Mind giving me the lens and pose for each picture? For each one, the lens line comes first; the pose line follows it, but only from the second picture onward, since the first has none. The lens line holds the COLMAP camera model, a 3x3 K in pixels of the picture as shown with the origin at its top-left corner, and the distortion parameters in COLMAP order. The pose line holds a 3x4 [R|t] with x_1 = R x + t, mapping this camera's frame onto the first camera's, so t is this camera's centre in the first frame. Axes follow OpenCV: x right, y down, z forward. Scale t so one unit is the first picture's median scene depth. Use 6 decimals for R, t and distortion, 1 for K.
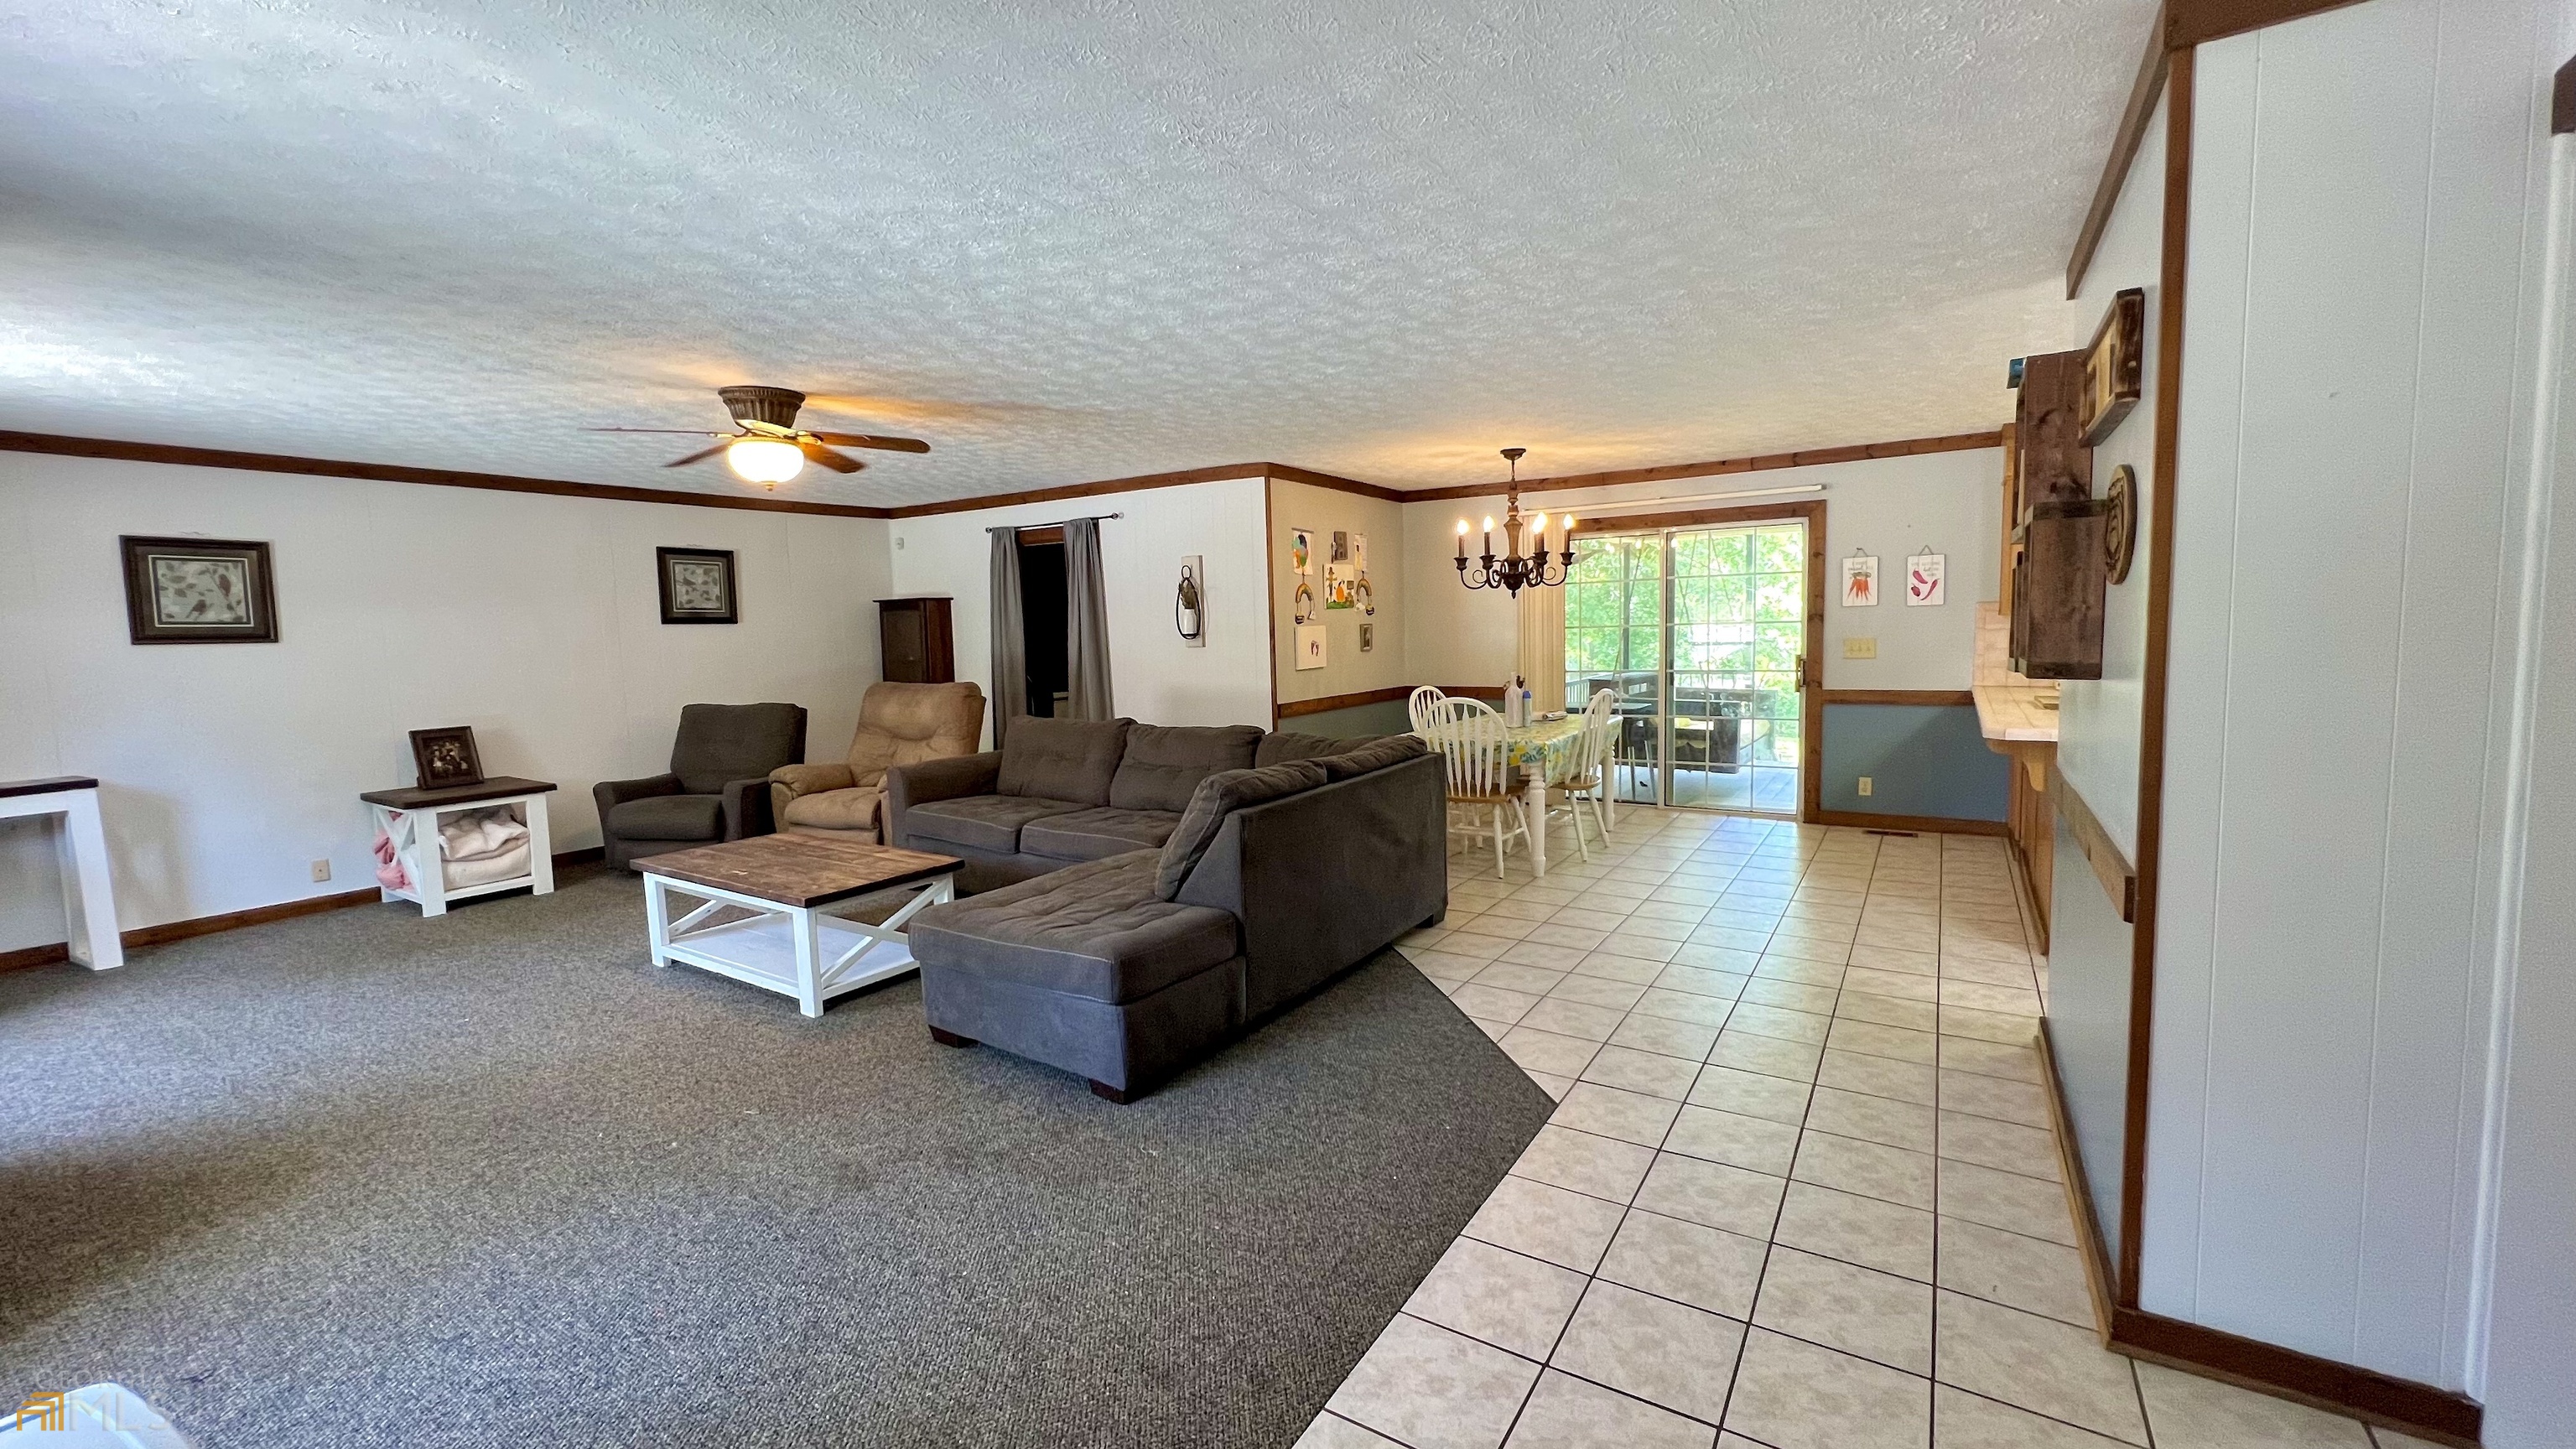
lens RADIAL K [[1031.8, 0, 1276.4], [0, 1031.8, 730.1], [0, 0, 1]] dist [-0.011975, -0.000427]
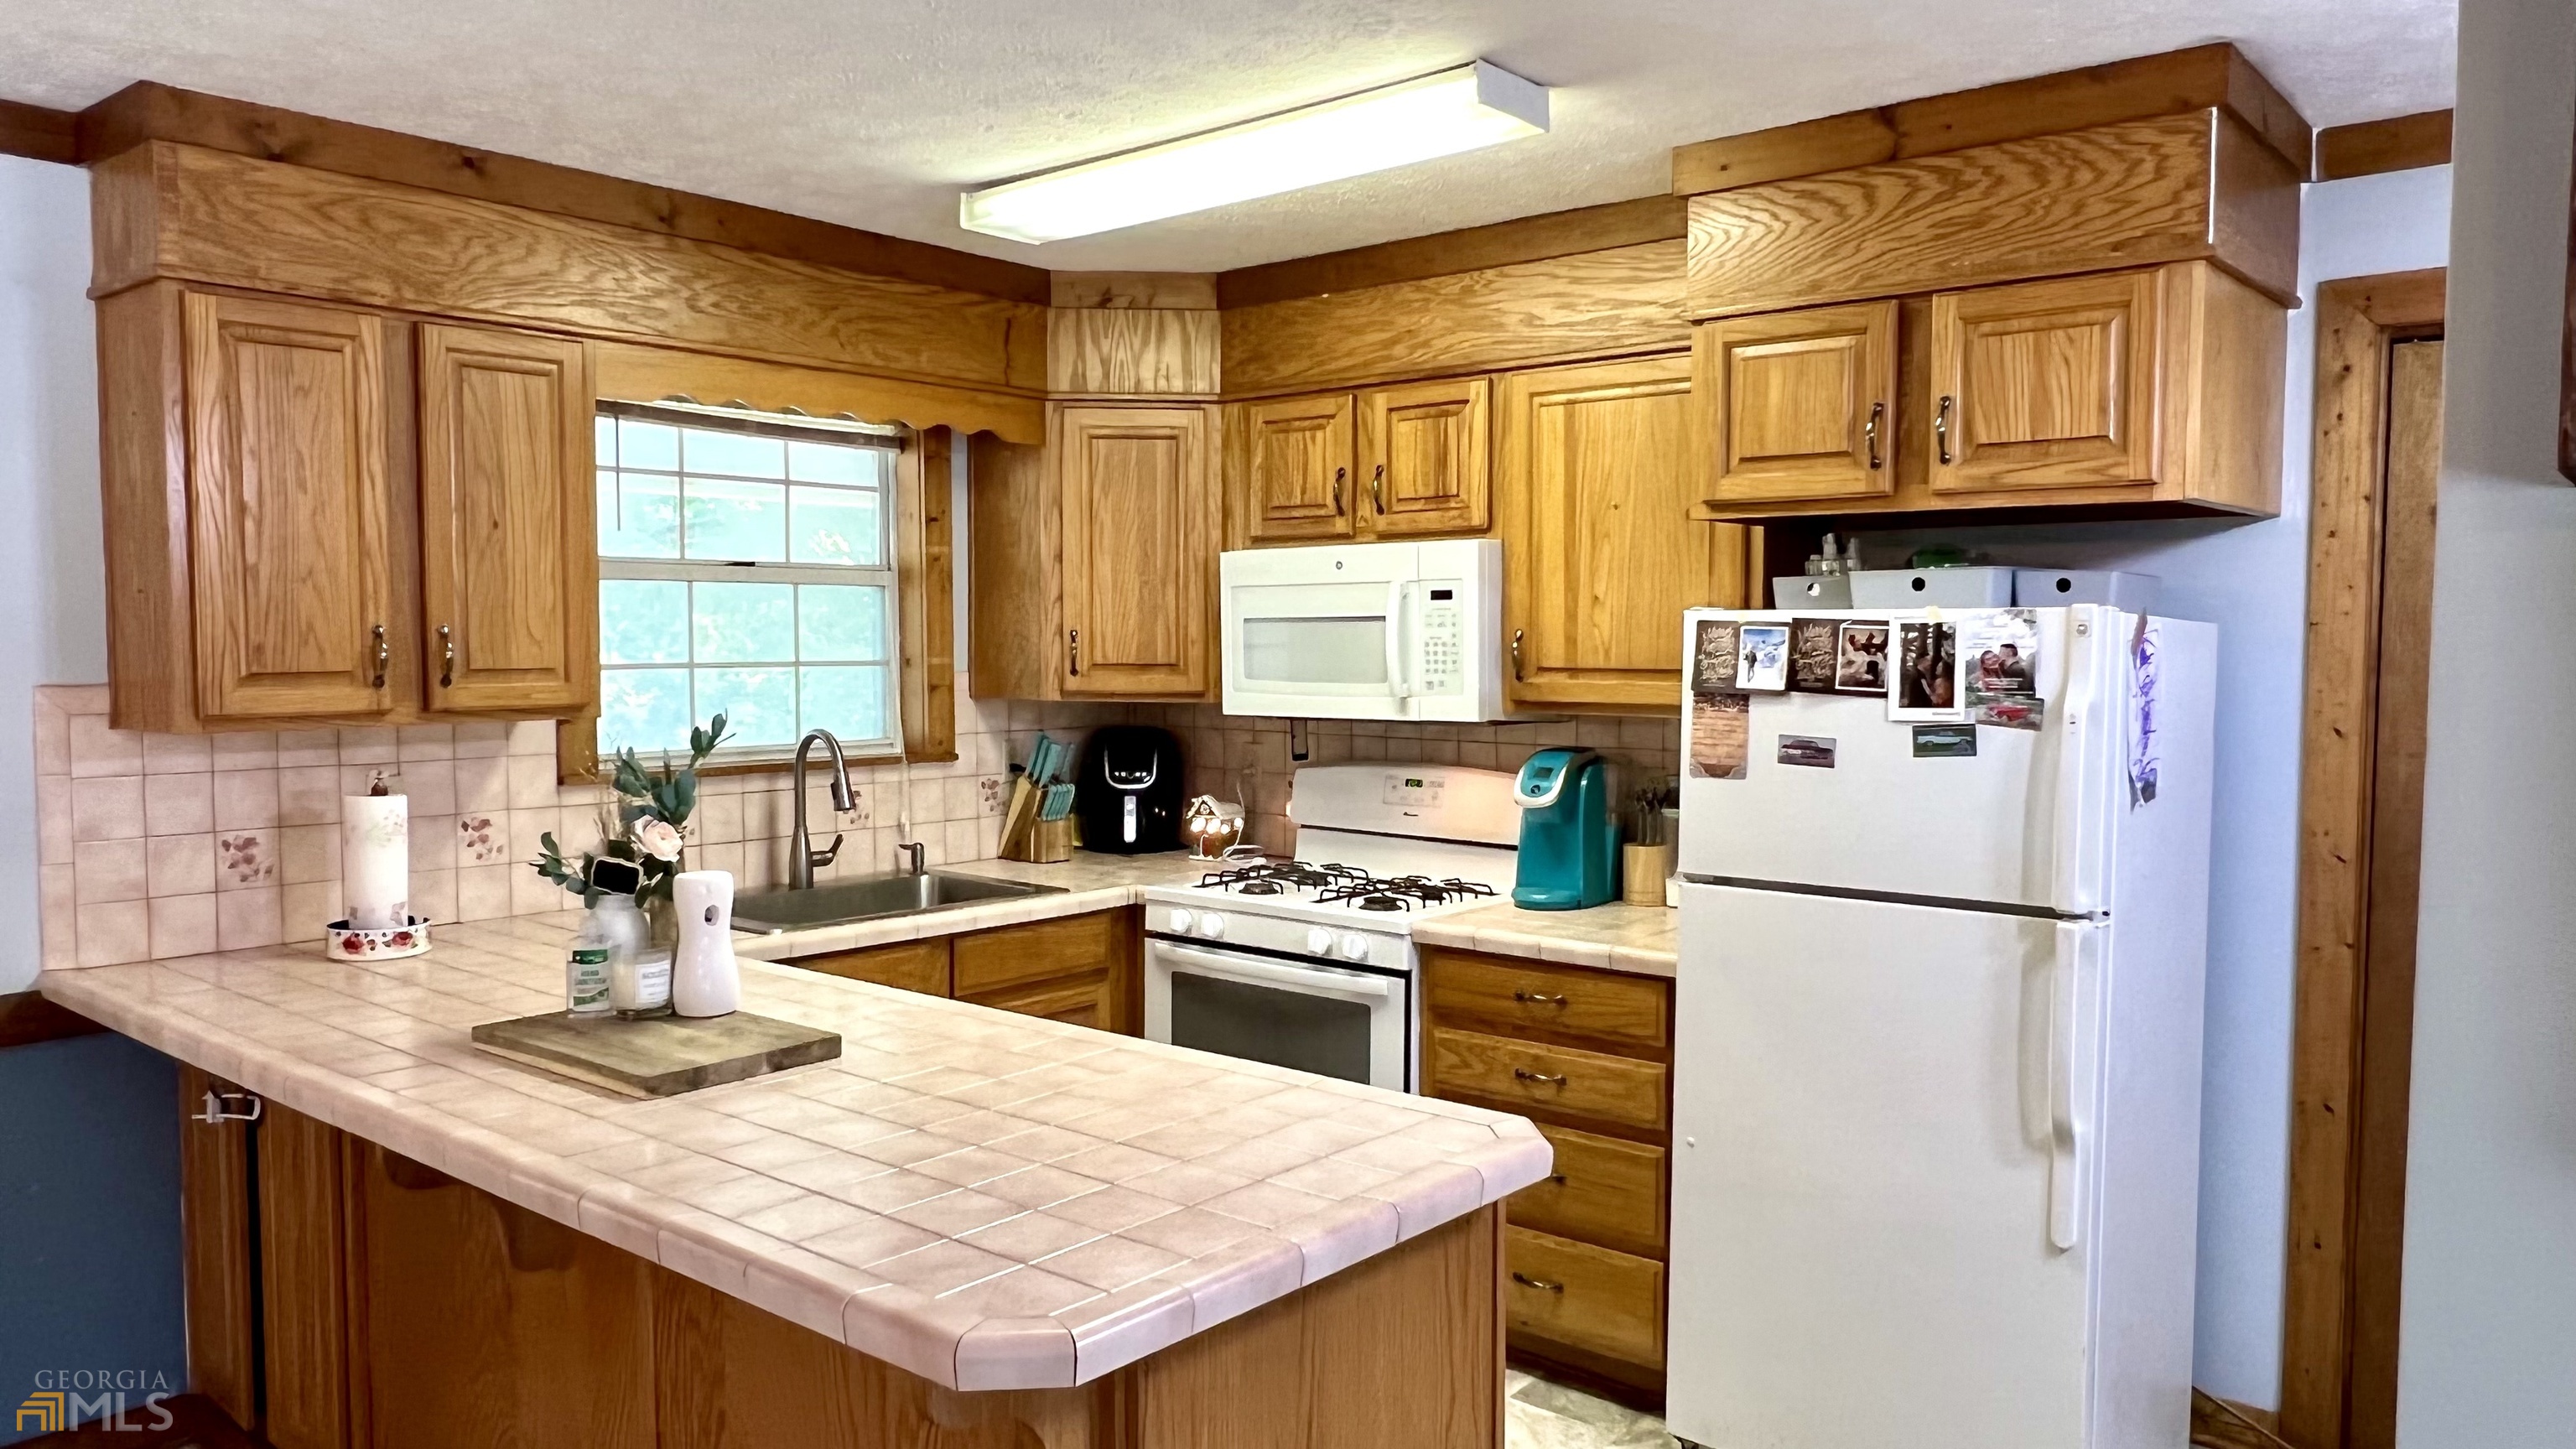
lens RADIAL K [[1773.7, 0, 1295.2], [0, 1773.7, 740.6], [0, 0, 1]] dist [-0.002626, -0.002406]
pose [[0.123564, -0.031101, 0.991849, 0.214321], [0.091415, 0.995615, 0.019831, -0.081138], [-0.988117, 0.088220, 0.125865, 0.548411]]
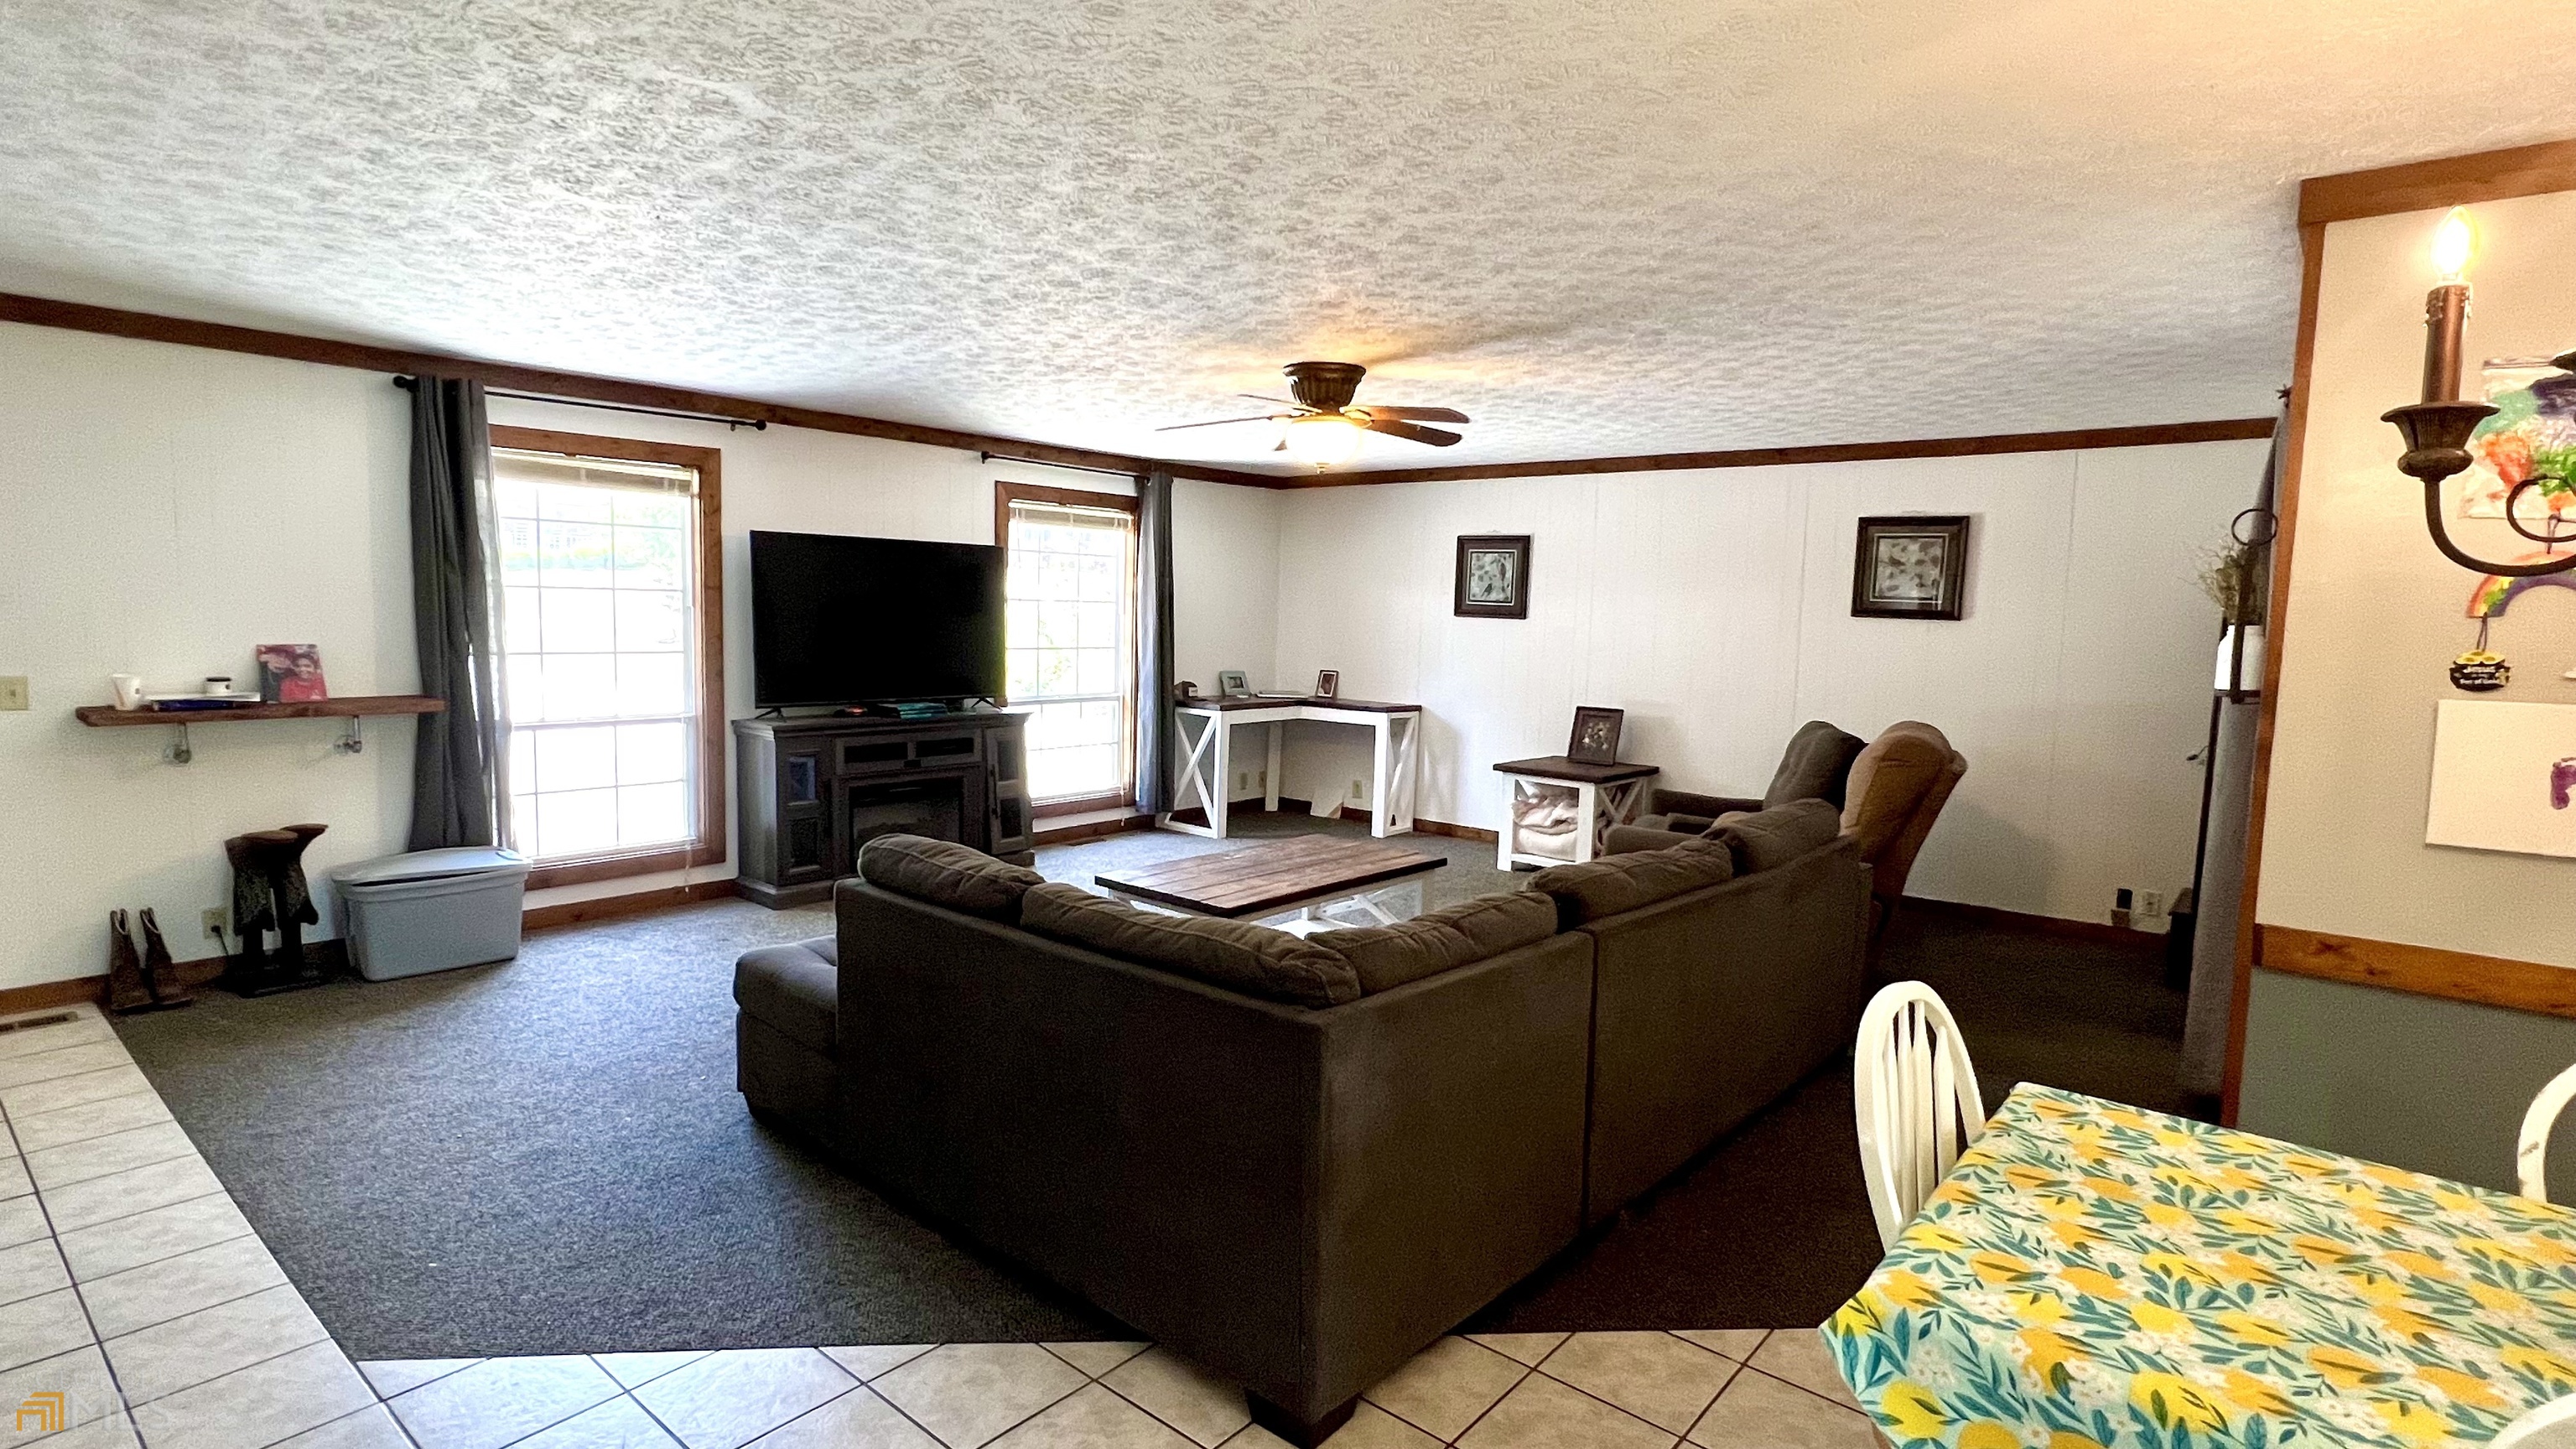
lens RADIAL K [[1259.4, 0, 1290.8], [0, 1259.4, 709.9], [0, 0, 1]] dist [-0.000190, -0.000218]
pose [[-0.125614, 0.107636, -0.986223, 0.430683], [-0.120296, 0.985109, 0.122837, -0.104561], [0.984759, 0.134069, -0.110795, 0.731833]]
